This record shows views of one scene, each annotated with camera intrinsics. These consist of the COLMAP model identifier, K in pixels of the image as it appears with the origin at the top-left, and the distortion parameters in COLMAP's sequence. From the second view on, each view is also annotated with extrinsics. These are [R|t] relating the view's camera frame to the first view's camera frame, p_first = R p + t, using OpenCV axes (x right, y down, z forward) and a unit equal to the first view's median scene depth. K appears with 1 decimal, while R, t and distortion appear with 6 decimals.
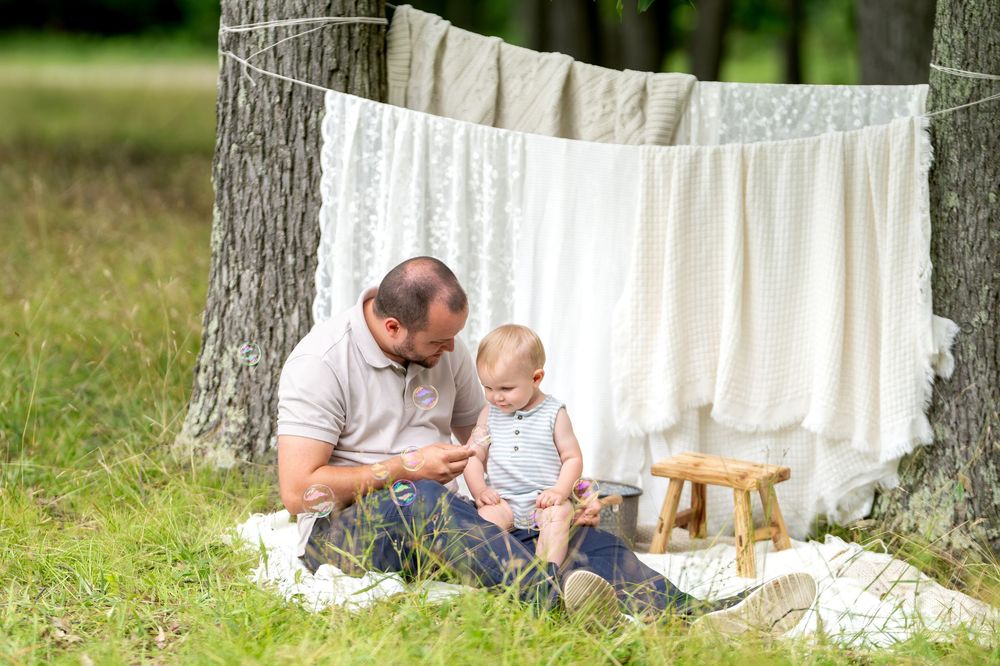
lens RADIAL K [[4523.5, 0, 415.1], [0, 4523.5, 332.8], [0, 0, 1]] dist [0.054765, -1.614305]
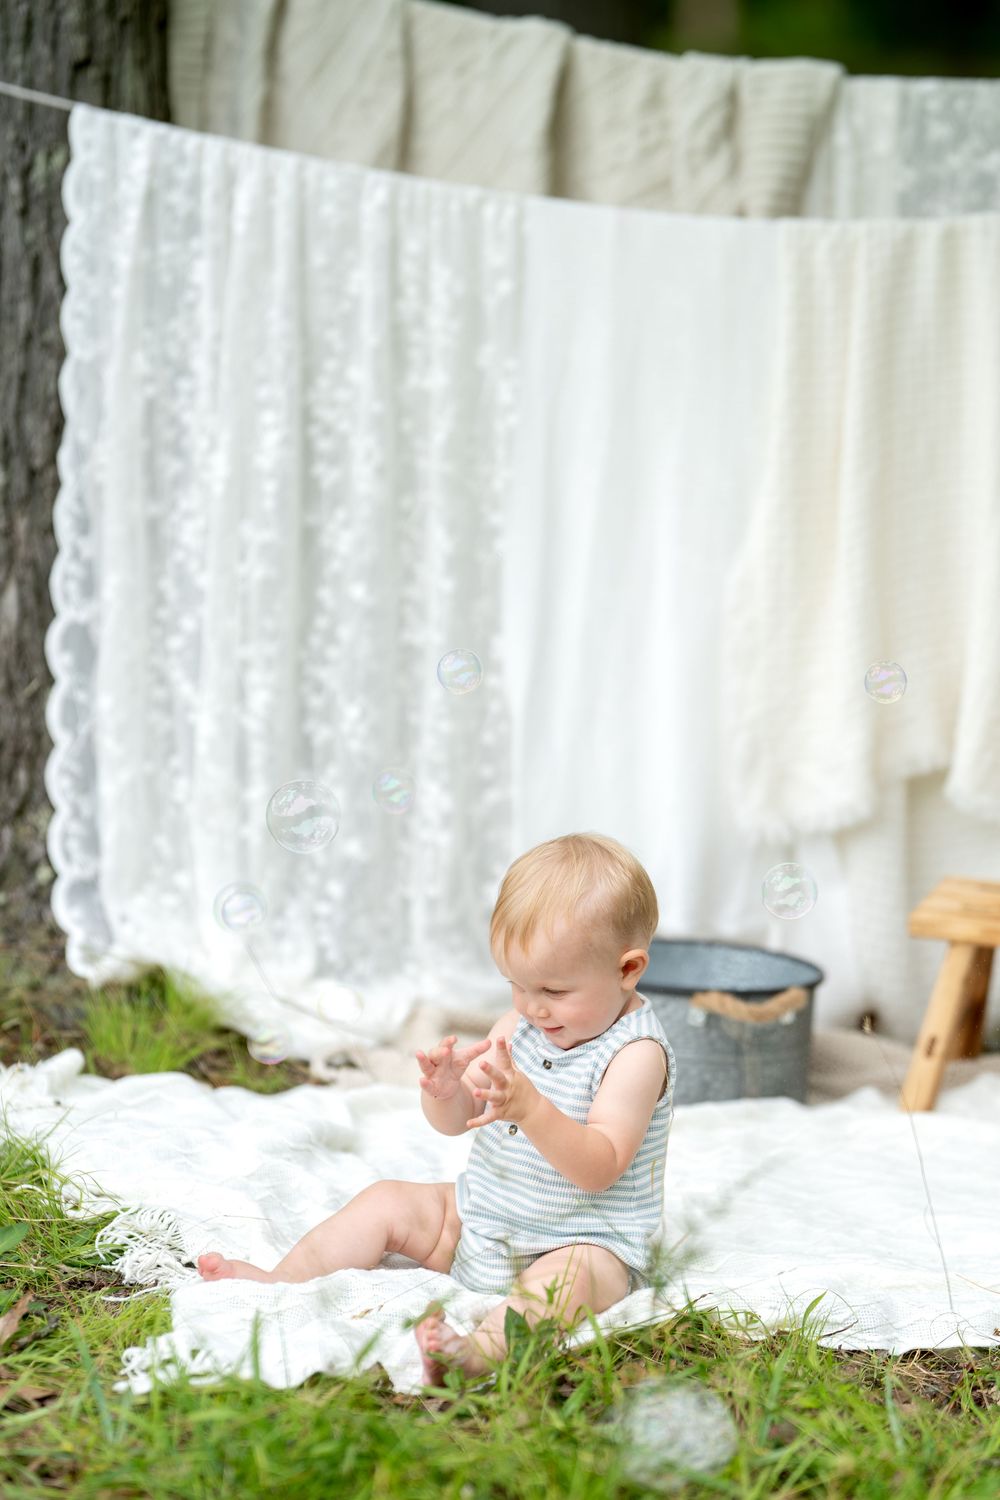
lens RADIAL K [[5752.9, 0, 500.1], [0, 5752.9, 709.2], [0, 0, 1]] dist [0.018366, 3.277077]
pose [[0.976384, -0.035182, 0.213157, -0.104061], [0.021392, 0.997547, 0.066657, -0.030742], [-0.214979, -0.060523, 0.974742, 0.417936]]
